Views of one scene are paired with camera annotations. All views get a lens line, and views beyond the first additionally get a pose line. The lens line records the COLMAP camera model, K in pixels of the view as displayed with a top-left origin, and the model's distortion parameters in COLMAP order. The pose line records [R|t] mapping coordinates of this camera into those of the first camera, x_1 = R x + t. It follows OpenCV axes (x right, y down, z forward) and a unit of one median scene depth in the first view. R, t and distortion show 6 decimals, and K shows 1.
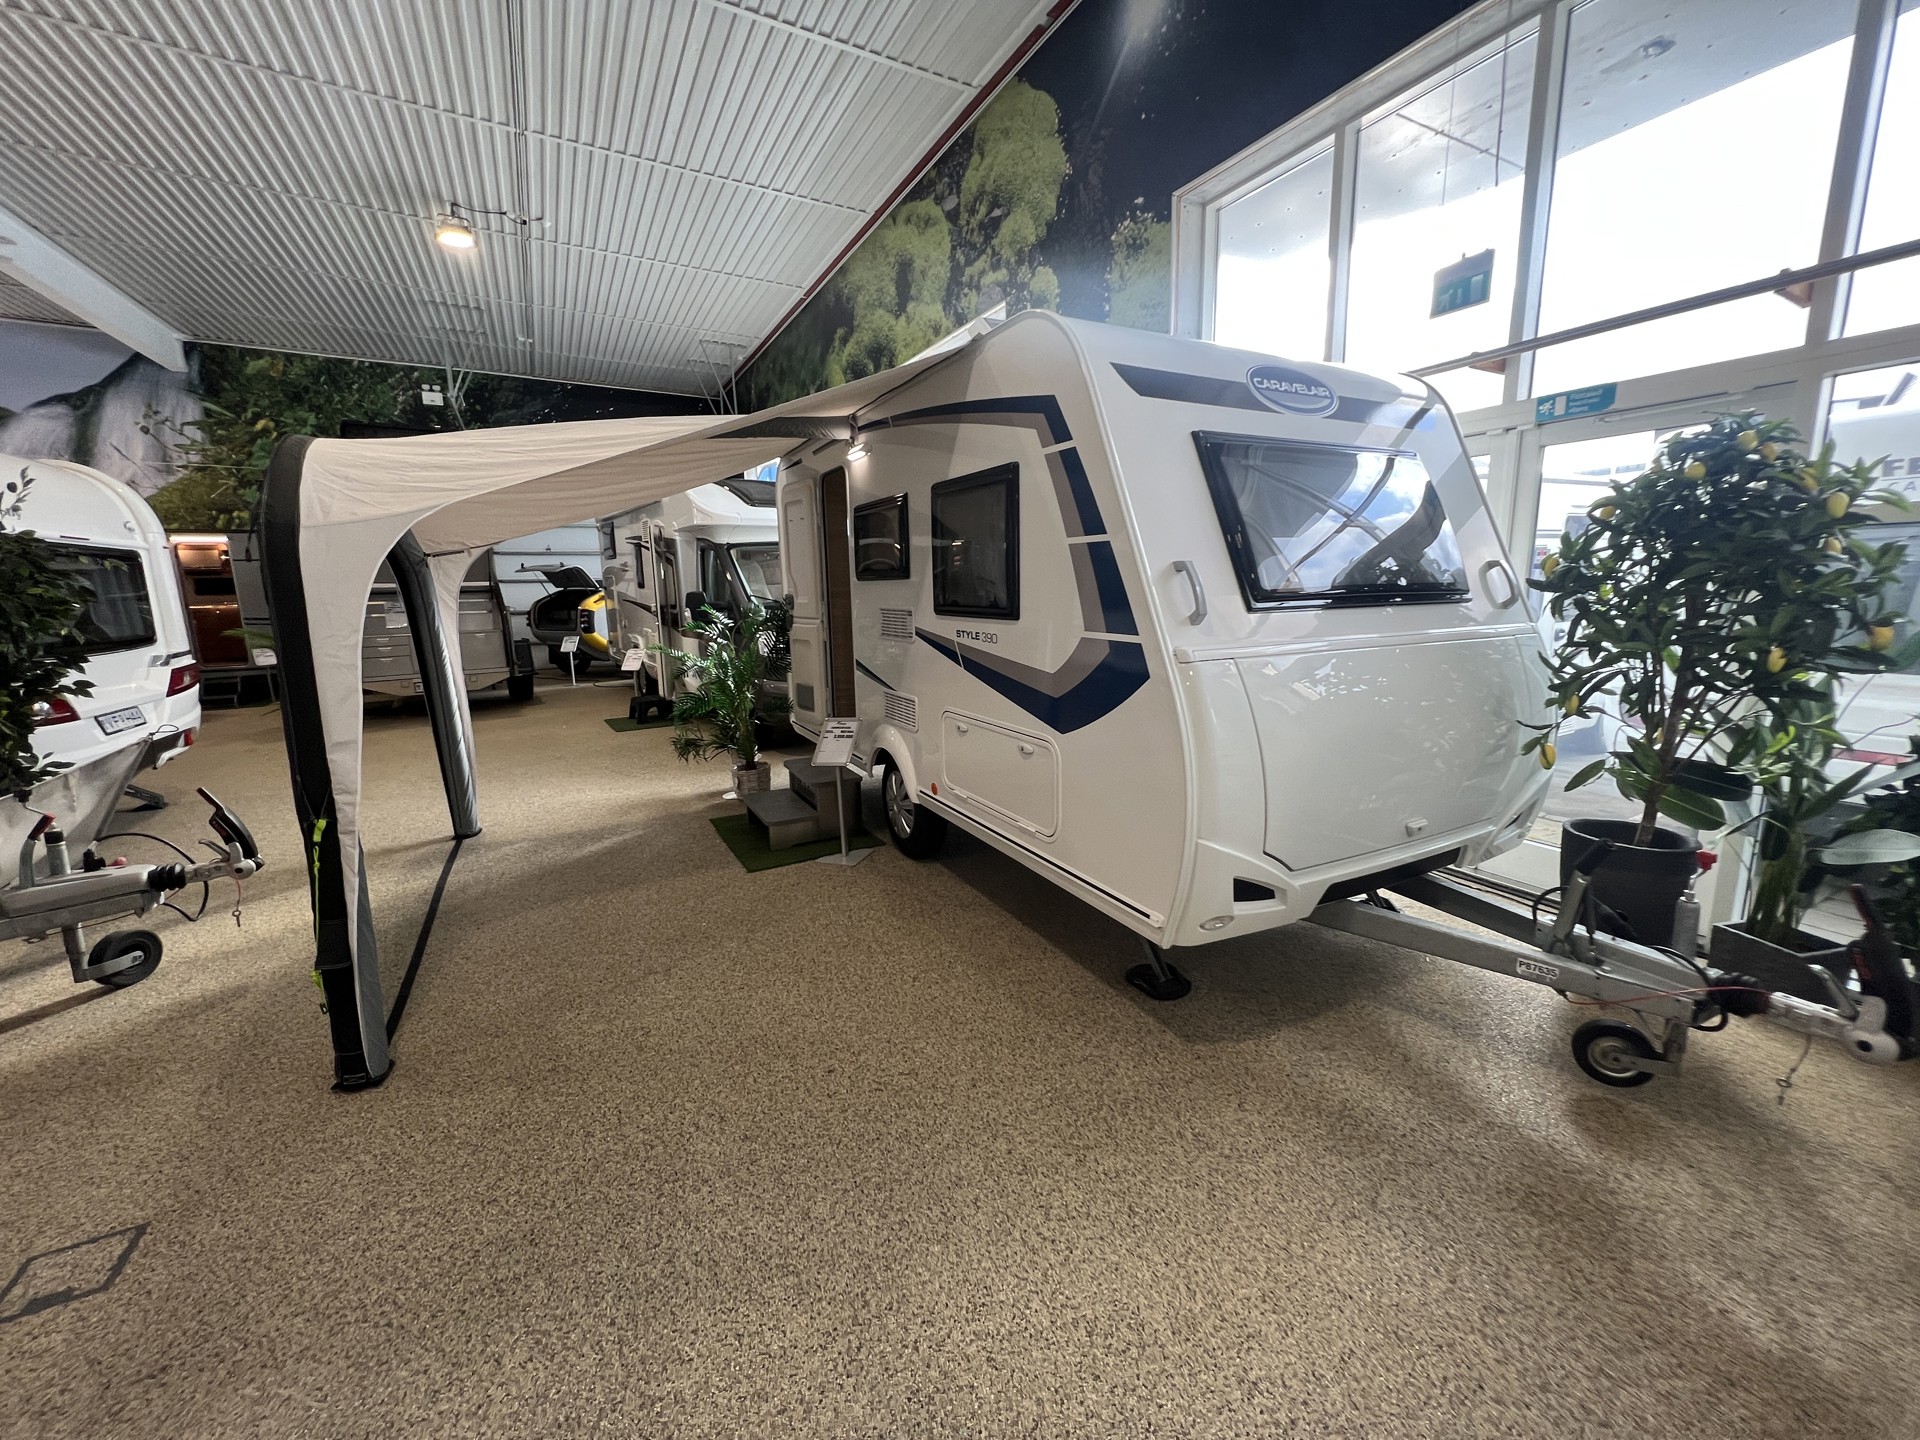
lens RADIAL K [[764.4, 0, 962.3], [0, 764.4, 721.3], [0, 0, 1]] dist [-0.000488, -0.000263]
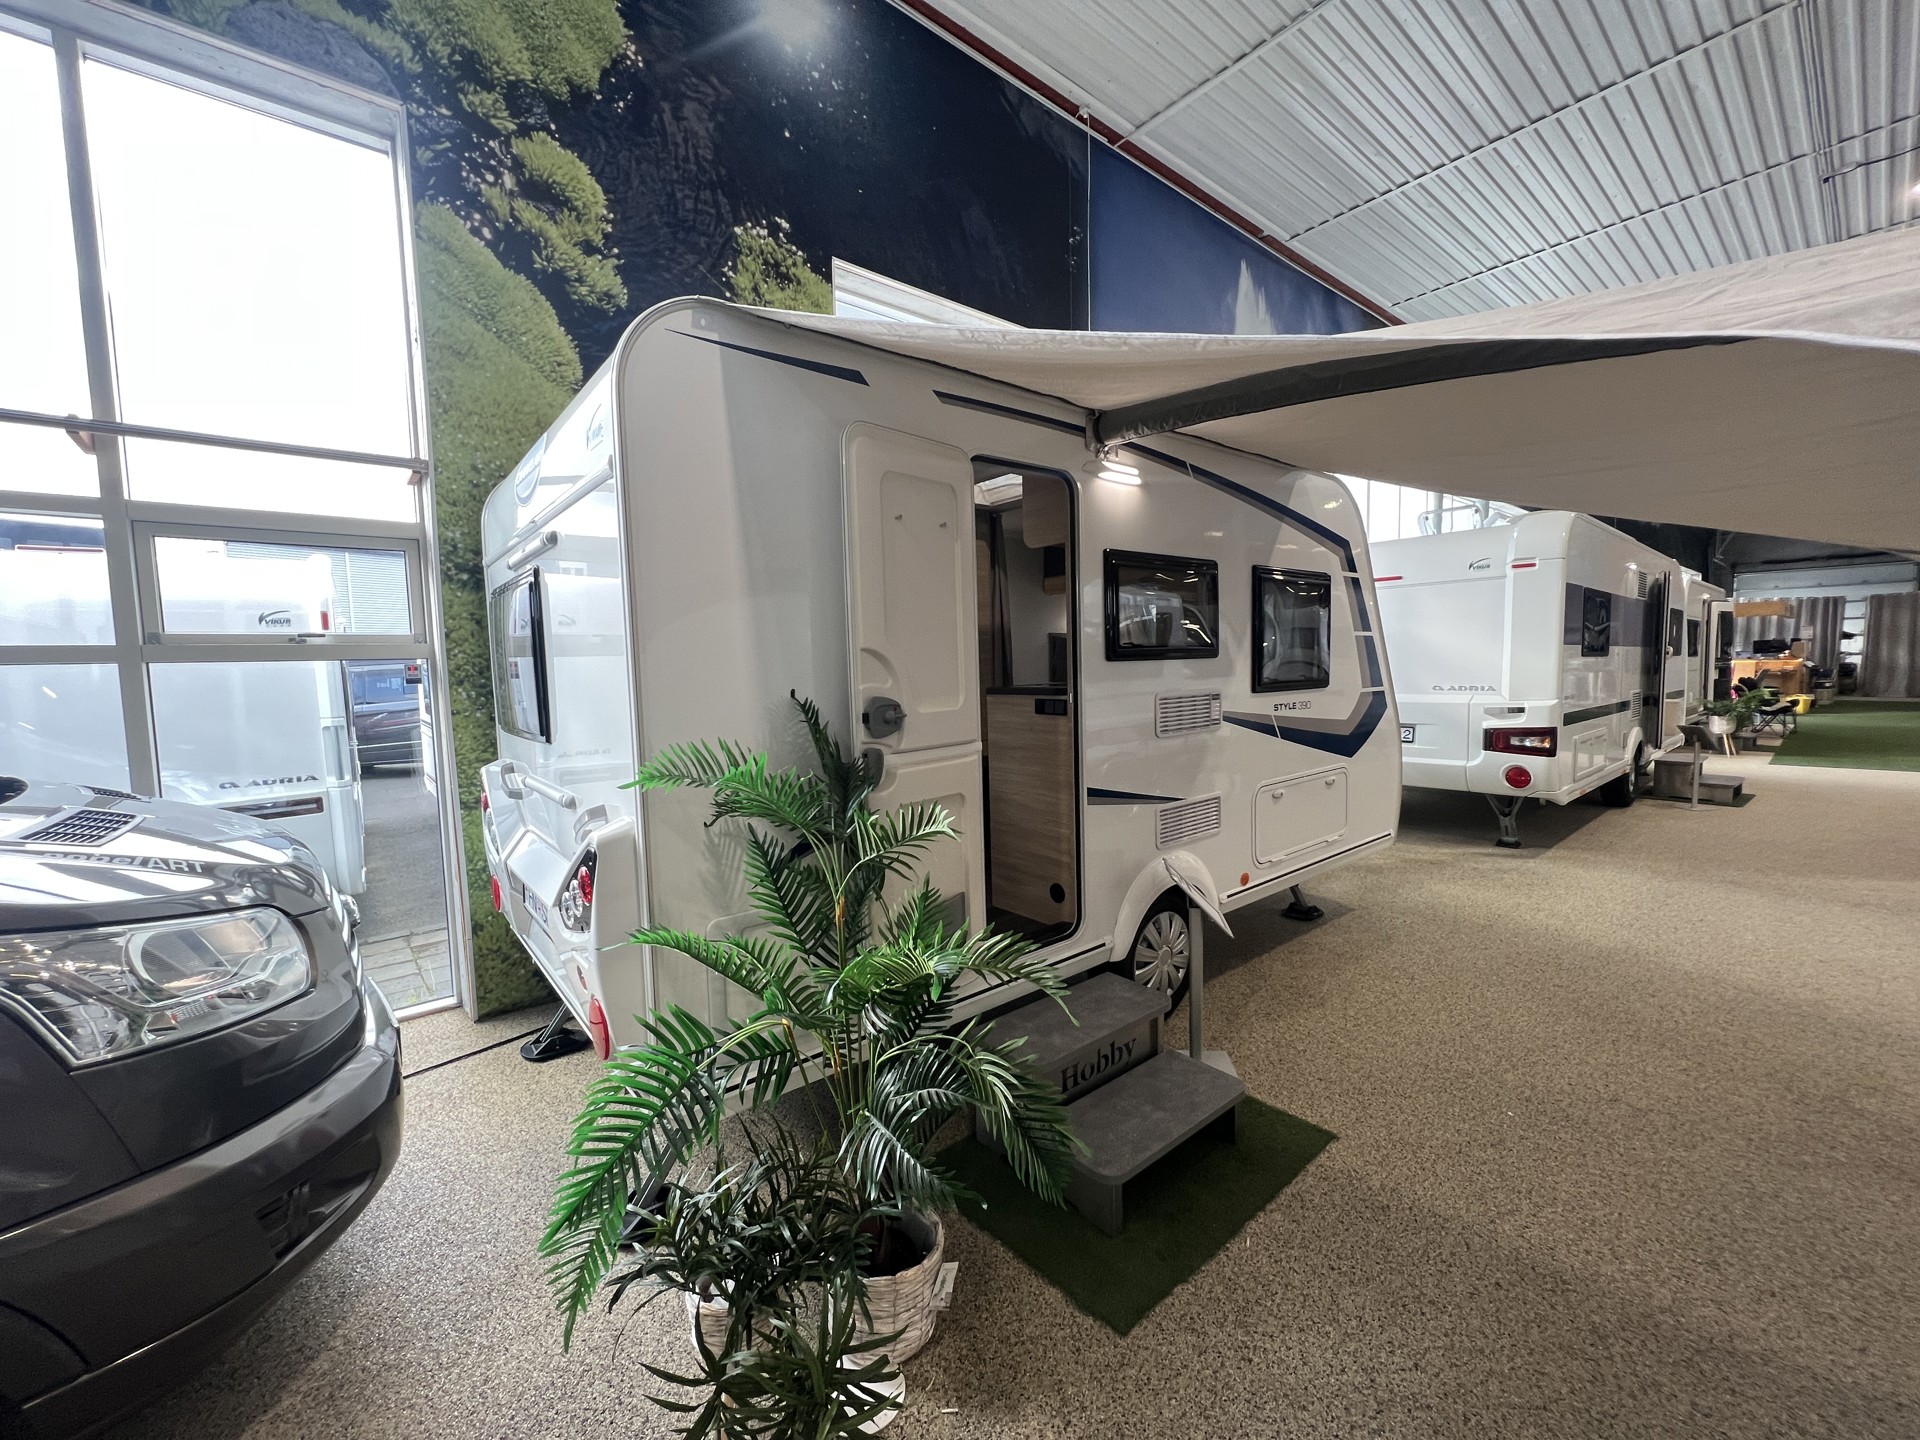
lens RADIAL K [[764.4, 0, 962.3], [0, 764.4, 721.3], [0, 0, 1]] dist [-0.000488, -0.000263]
pose [[-0.203012, -0.050459, 0.977875, -0.732768], [0.206300, 0.974051, 0.093091, -0.217598], [-0.957197, 0.220634, -0.187334, 1.234076]]
